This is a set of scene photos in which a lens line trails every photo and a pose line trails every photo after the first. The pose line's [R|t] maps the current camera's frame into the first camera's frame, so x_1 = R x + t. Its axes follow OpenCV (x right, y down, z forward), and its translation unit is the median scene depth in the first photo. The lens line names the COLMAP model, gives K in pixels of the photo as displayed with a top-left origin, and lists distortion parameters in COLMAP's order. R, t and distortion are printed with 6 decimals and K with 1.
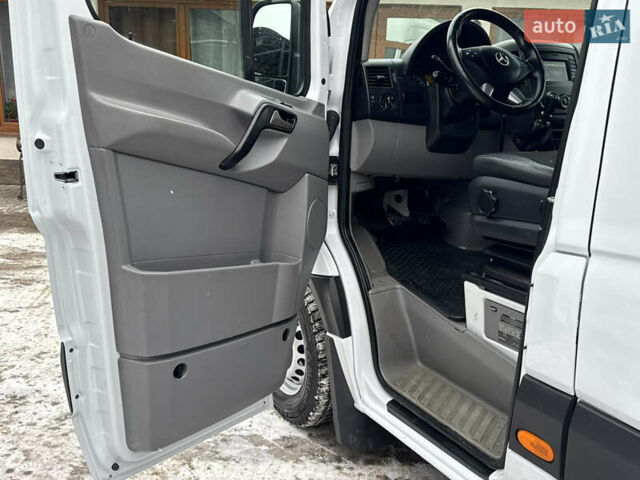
lens RADIAL K [[629.3, 0, 320.0], [0, 629.3, 240.0], [0, 0, 1]] dist [0.078489, -0.017871]
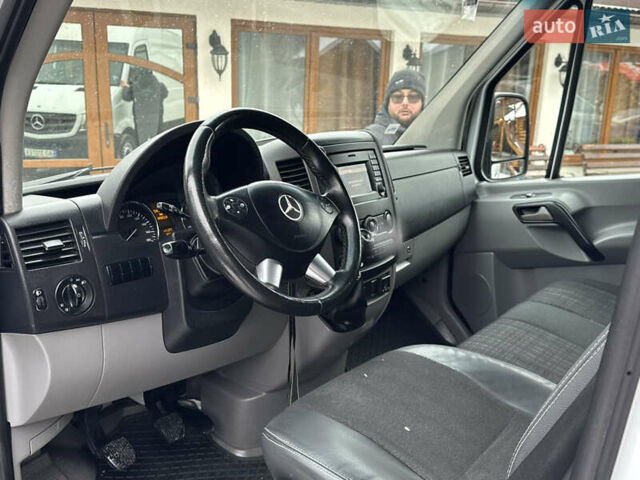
lens RADIAL K [[629.3, 0, 320.0], [0, 629.3, 240.0], [0, 0, 1]] dist [0.078489, -0.017871]
pose [[0.925444, -0.088530, 0.368395, 0.105221], [0.083193, 0.996070, 0.030380, -0.258420], [-0.369637, 0.002533, 0.929173, 0.473335]]
